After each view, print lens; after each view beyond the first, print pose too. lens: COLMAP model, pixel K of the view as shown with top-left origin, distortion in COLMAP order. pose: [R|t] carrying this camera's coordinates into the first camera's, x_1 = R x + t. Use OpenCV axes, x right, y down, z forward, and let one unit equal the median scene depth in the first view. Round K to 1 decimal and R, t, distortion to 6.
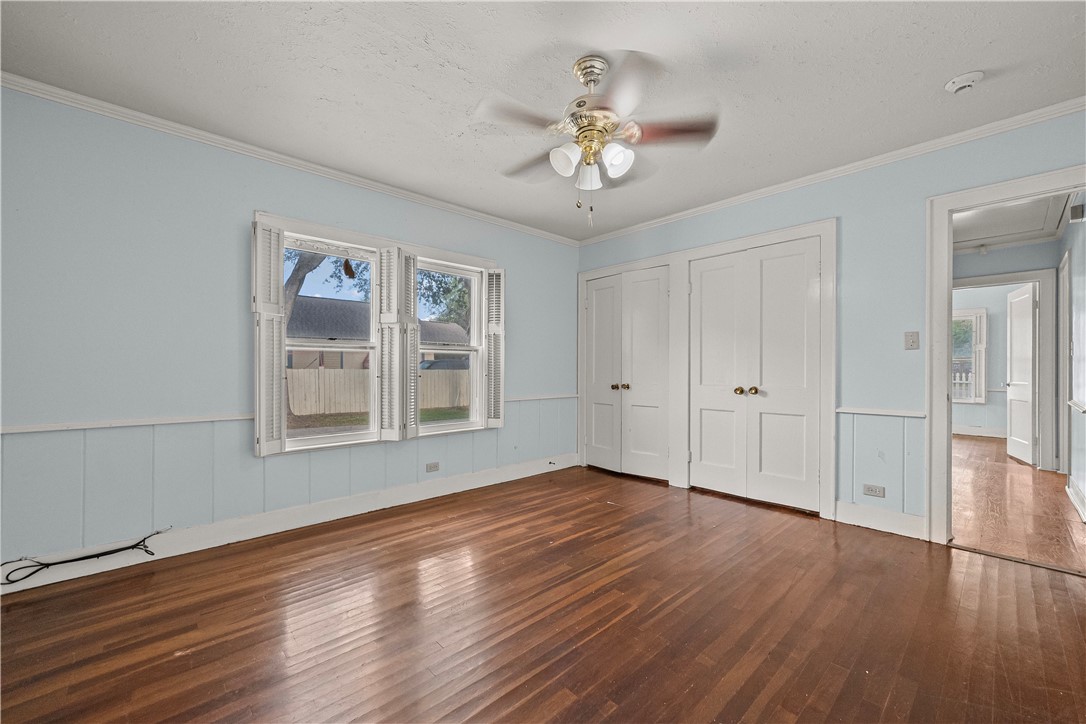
lens RADIAL K [[430.0, 0, 546.0], [0, 430.0, 367.8], [0, 0, 1]] dist [-0.009523, 0.003123]
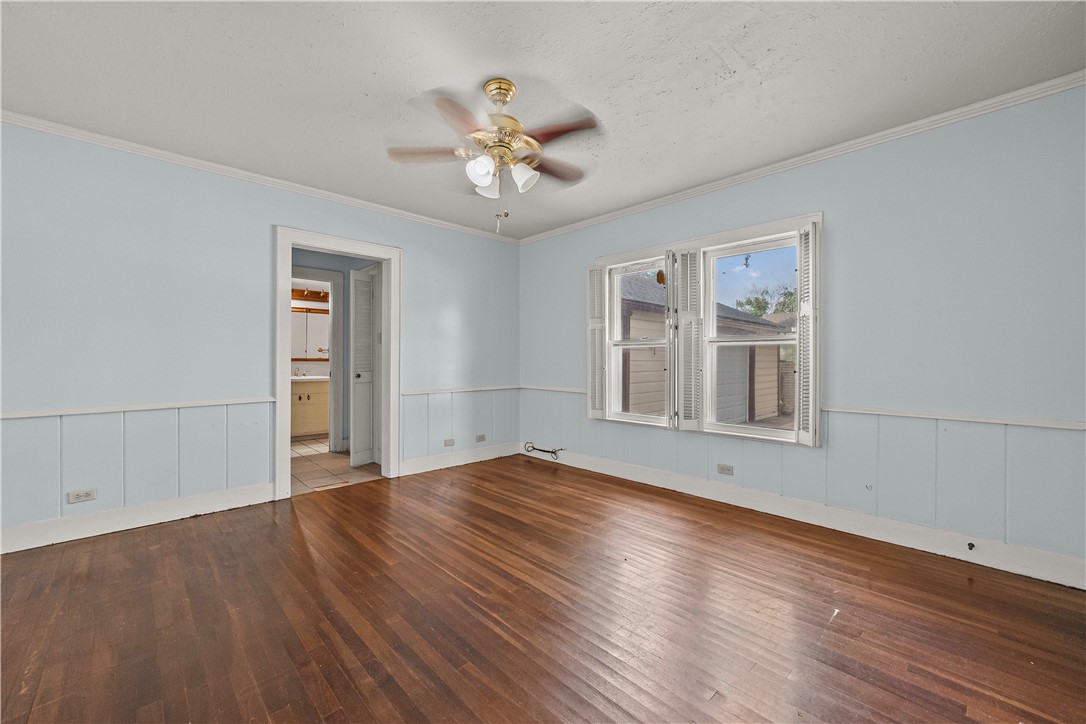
lens RADIAL K [[430.0, 0, 540.1], [0, 430.0, 359.8], [0, 0, 1]] dist [-0.009523, 0.003123]
pose [[0.015410, -0.001149, -0.999881, 0.721195], [-0.002719, 0.999996, -0.001191, -0.002050], [0.999878, 0.002737, 0.015406, 0.652276]]
